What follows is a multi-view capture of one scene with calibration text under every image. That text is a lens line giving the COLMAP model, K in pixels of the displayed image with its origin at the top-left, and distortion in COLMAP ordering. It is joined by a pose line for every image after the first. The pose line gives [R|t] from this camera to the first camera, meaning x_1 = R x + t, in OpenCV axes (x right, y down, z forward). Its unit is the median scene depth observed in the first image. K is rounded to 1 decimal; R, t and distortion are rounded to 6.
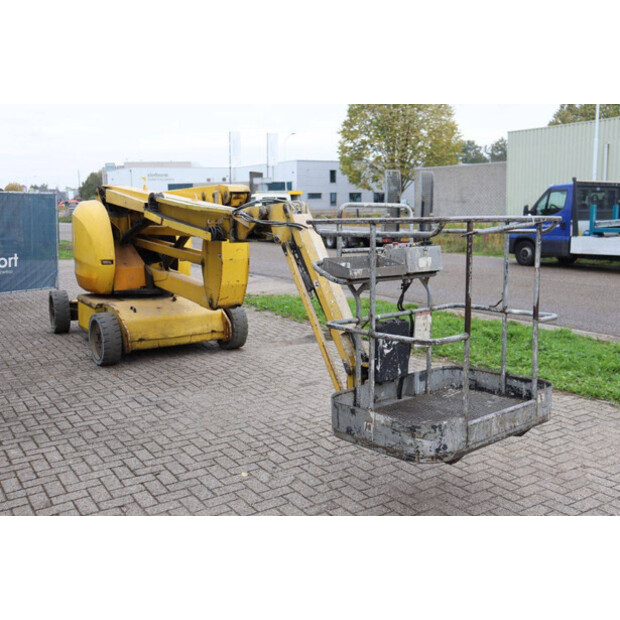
lens RADIAL K [[639.0, 0, 307.0], [0, 639.0, 311.0], [0, 0, 1]] dist [-0.040973, 0.000000]
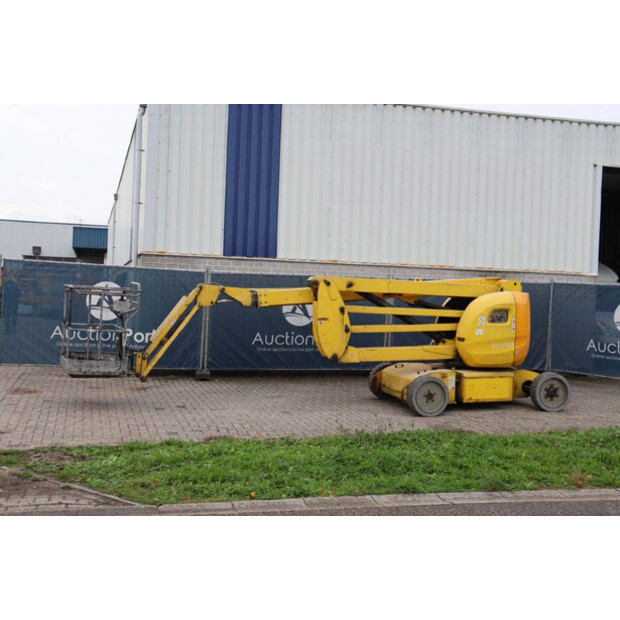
lens RADIAL K [[790.5, 0, 310.8], [0, 790.5, 308.3], [0, 0, 1]] dist [0.036683, 0.000000]
pose [[-0.302419, 0.019974, -0.952966, 2.443874], [-0.186387, 0.979241, 0.079674, -0.389213], [0.934774, 0.201715, -0.292418, 2.238248]]
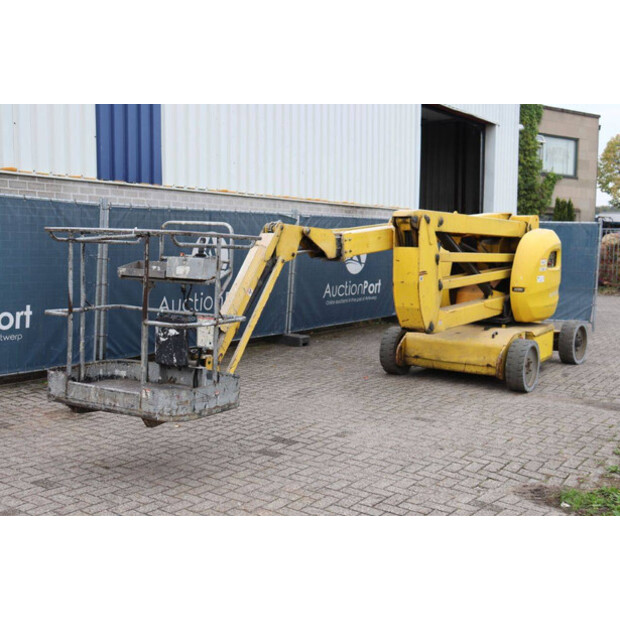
lens RADIAL K [[730.9, 0, 311.4], [0, 730.9, 306.6], [0, 0, 1]] dist [-0.010591, 0.000000]
pose [[0.358421, 0.095306, -0.928683, 1.349600], [-0.167848, 0.985144, 0.036320, -0.087361], [0.918347, 0.142860, 0.369093, 0.640041]]
